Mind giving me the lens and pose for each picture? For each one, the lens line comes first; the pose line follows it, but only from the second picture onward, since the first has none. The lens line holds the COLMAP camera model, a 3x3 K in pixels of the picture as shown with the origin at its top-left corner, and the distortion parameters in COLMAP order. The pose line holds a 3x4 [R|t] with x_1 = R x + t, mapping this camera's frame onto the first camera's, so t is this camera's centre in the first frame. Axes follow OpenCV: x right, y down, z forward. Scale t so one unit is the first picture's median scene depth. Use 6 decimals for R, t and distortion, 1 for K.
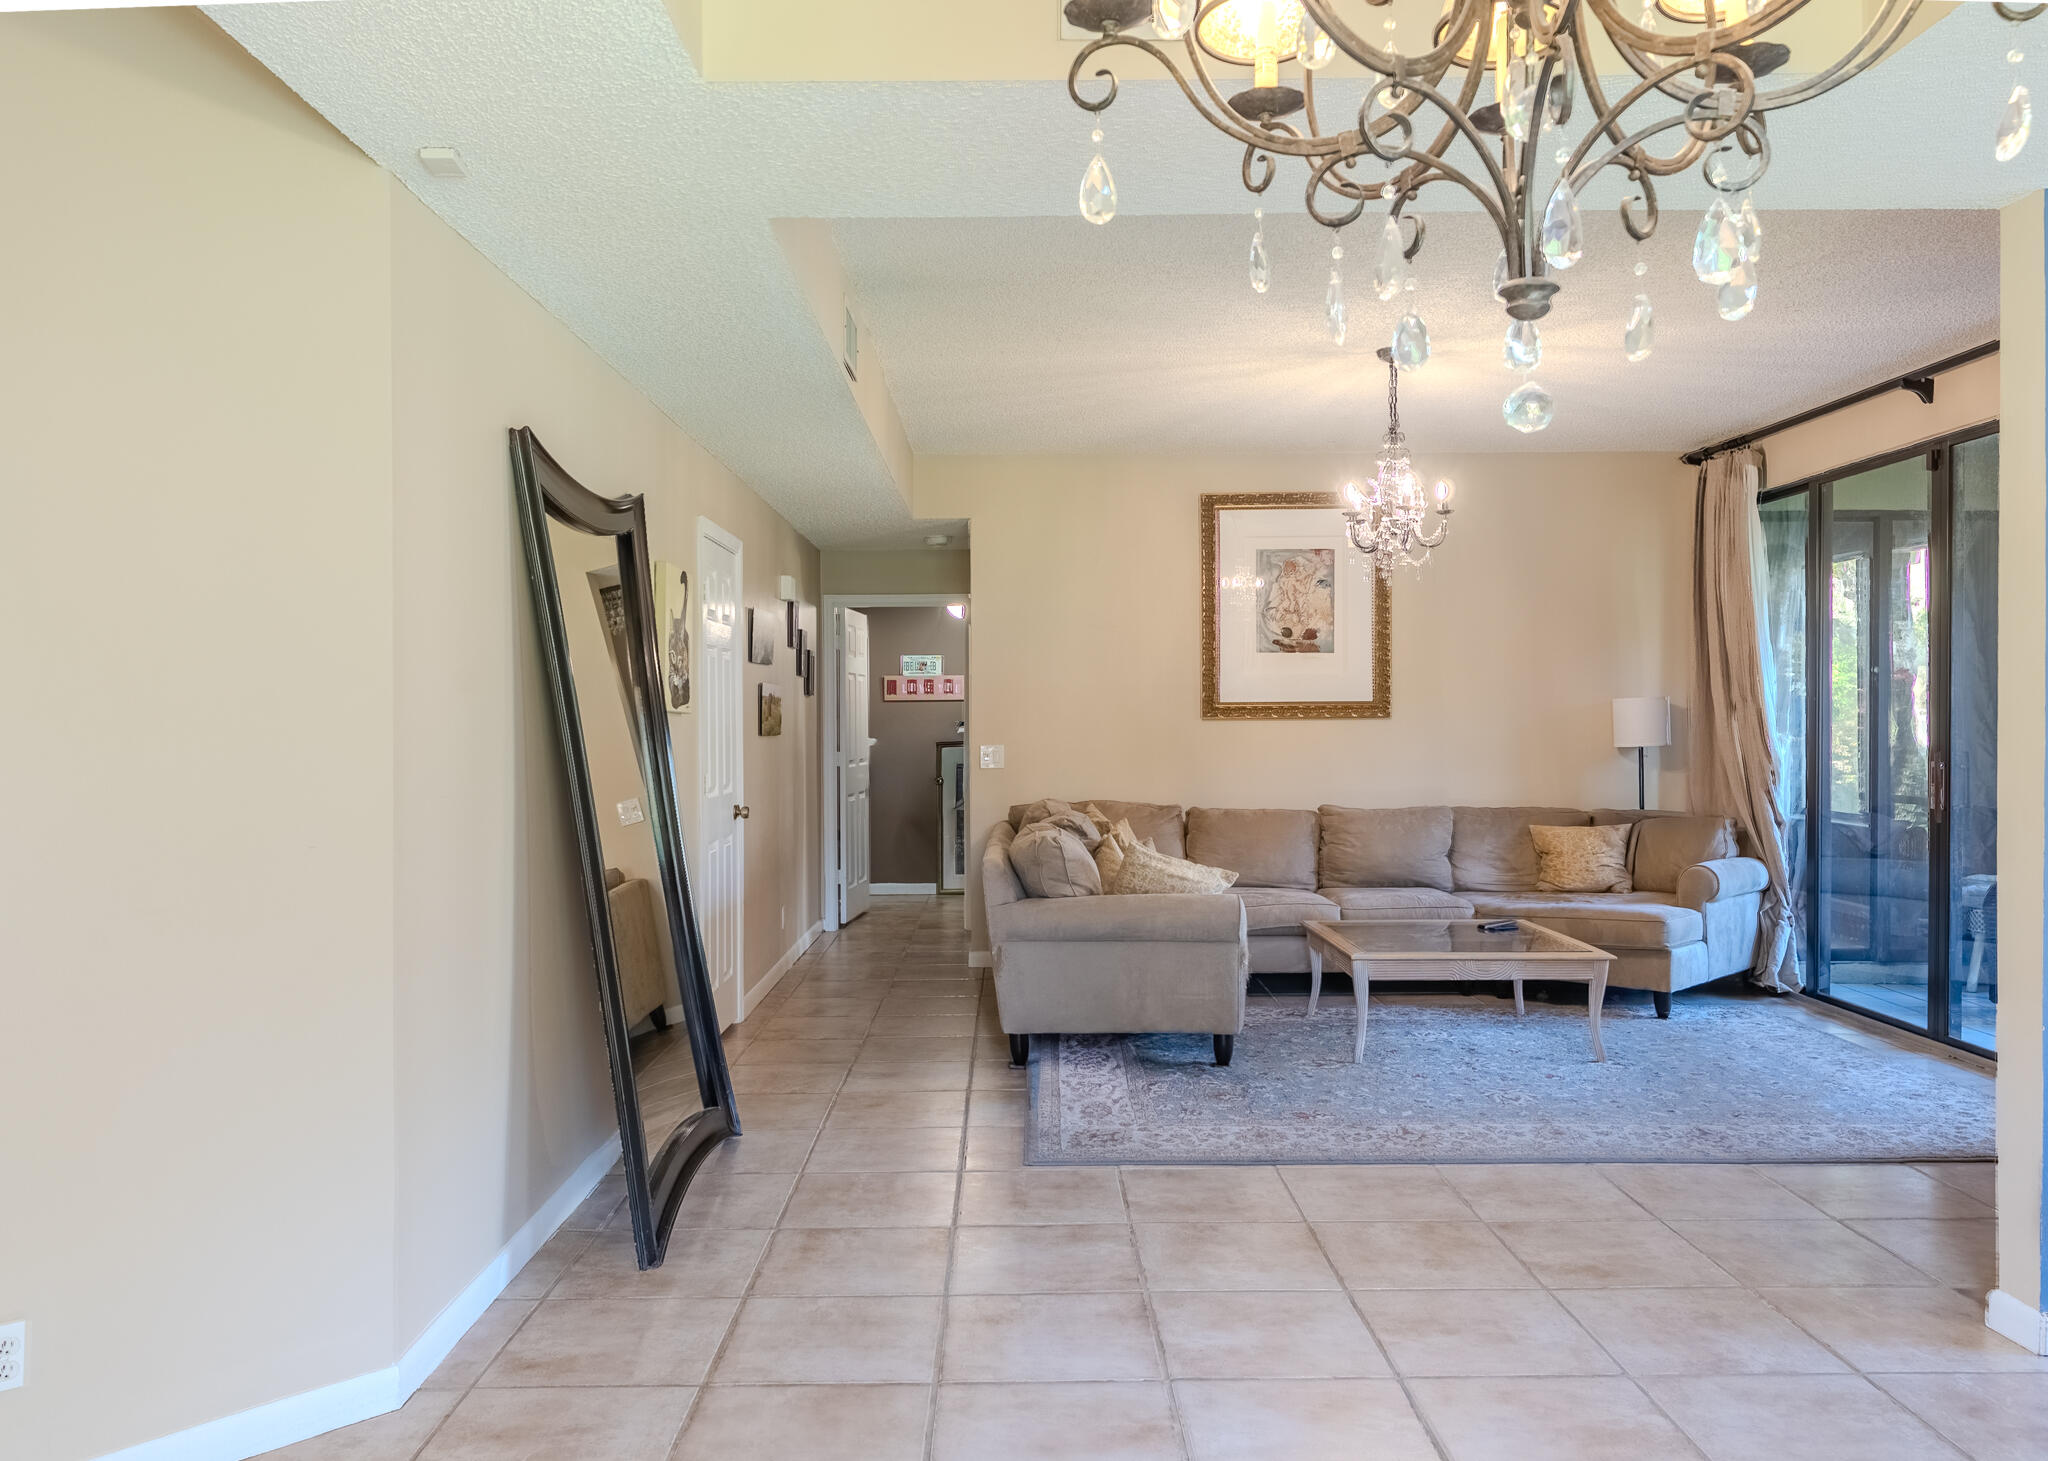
lens RADIAL K [[1487.7, 0, 1022.9], [0, 1487.7, 728.1], [0, 0, 1]] dist [0.003407, -0.000178]
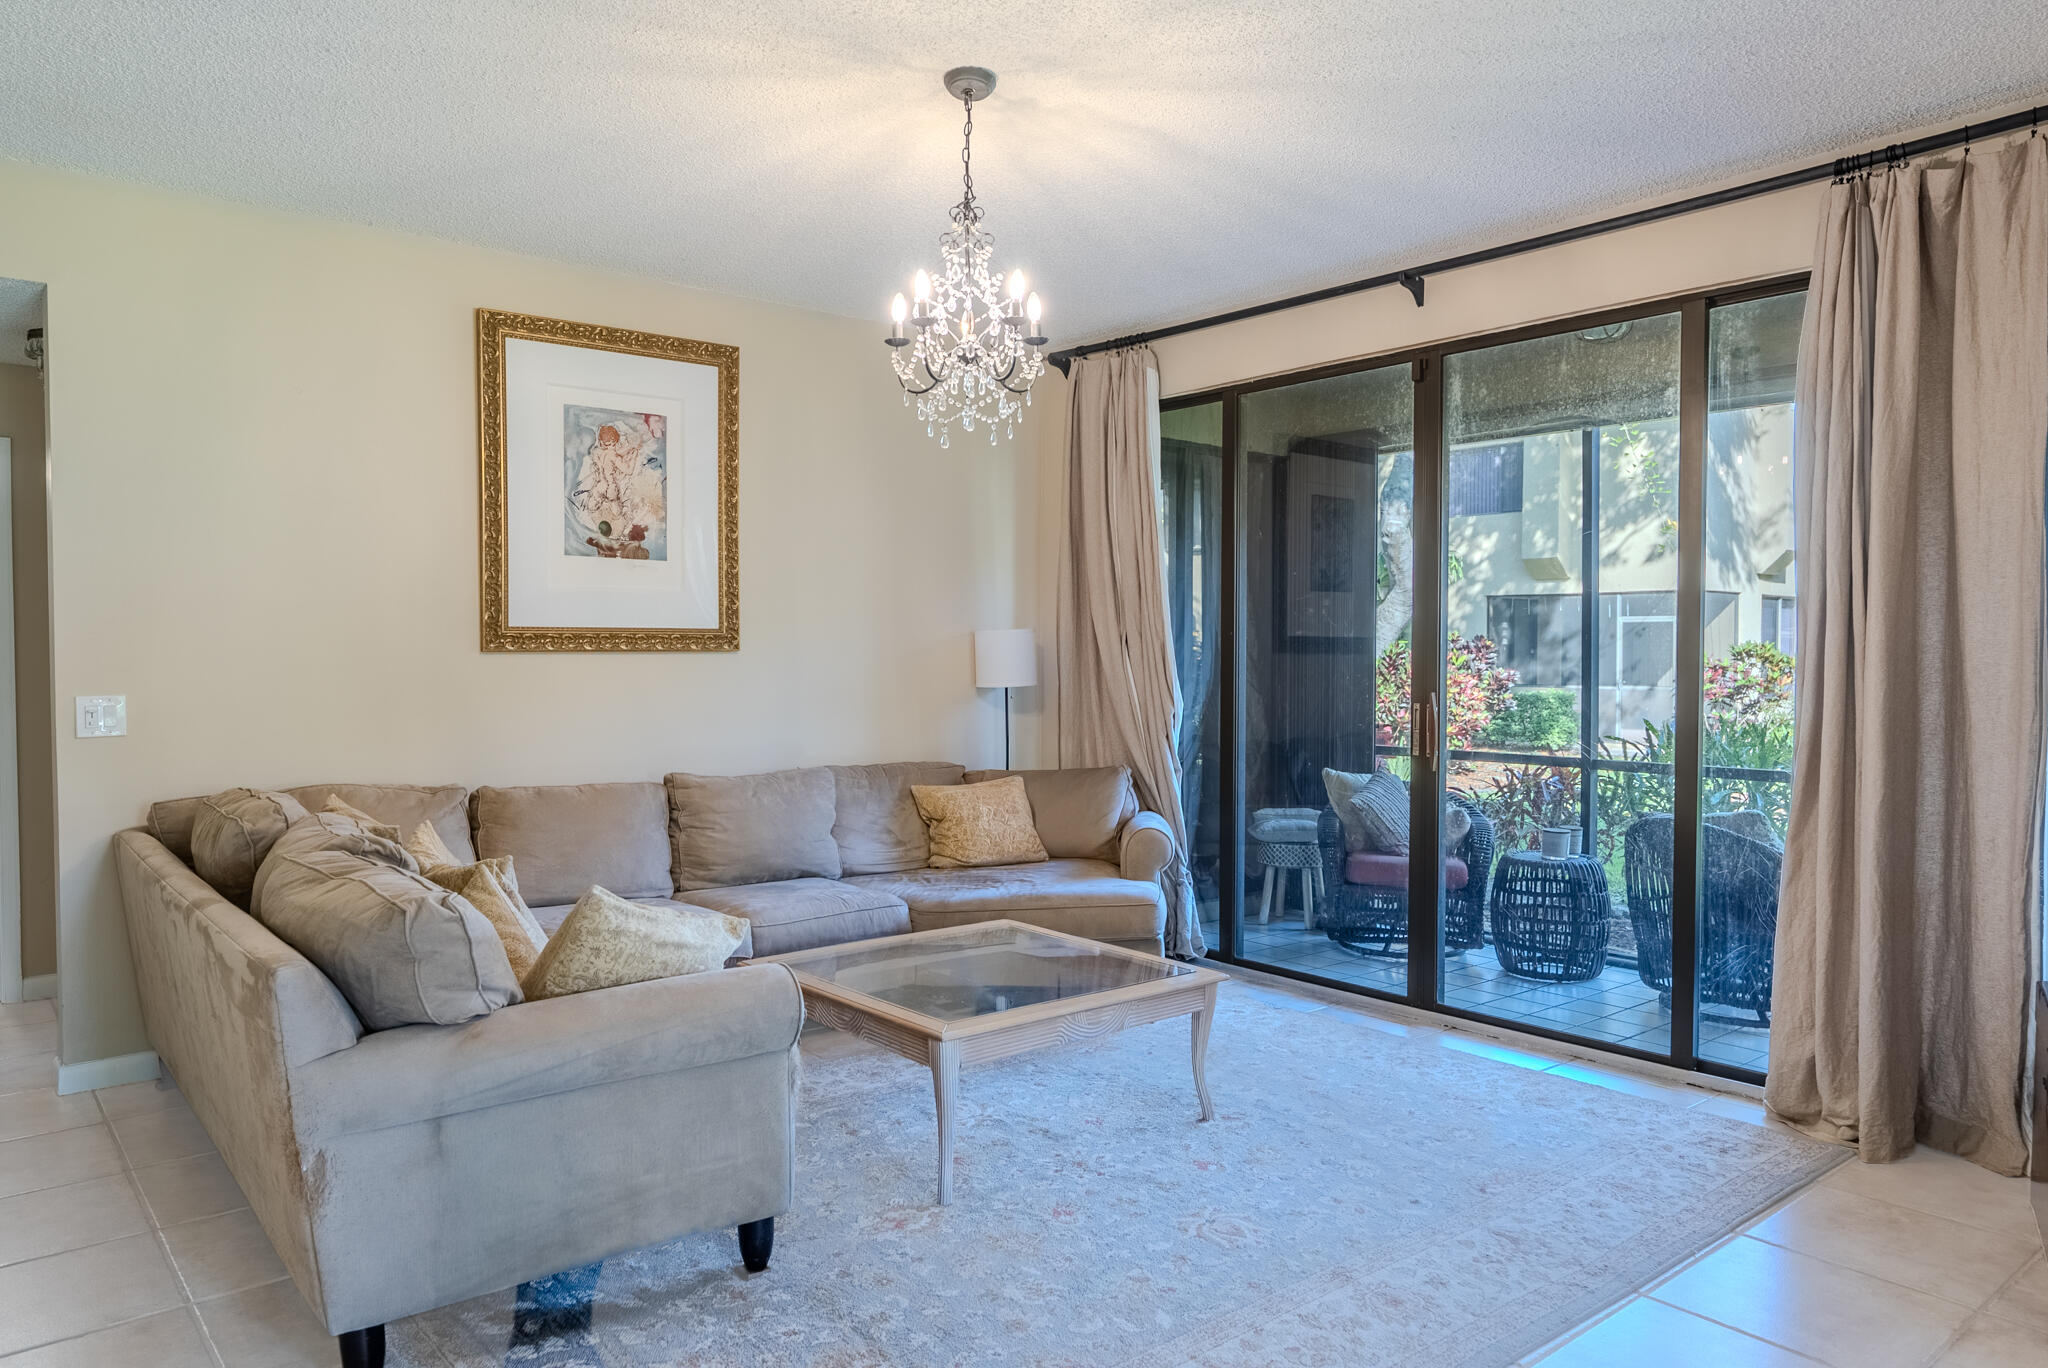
lens RADIAL K [[1371.0, 0, 1025.9], [0, 1371.0, 693.2], [0, 0, 1]] dist [-0.001361, -0.000412]
pose [[0.775998, -0.013745, 0.630586, -0.079800], [-0.001186, 0.999729, 0.023251, -0.002168], [-0.630735, -0.018791, 0.775771, 0.390523]]
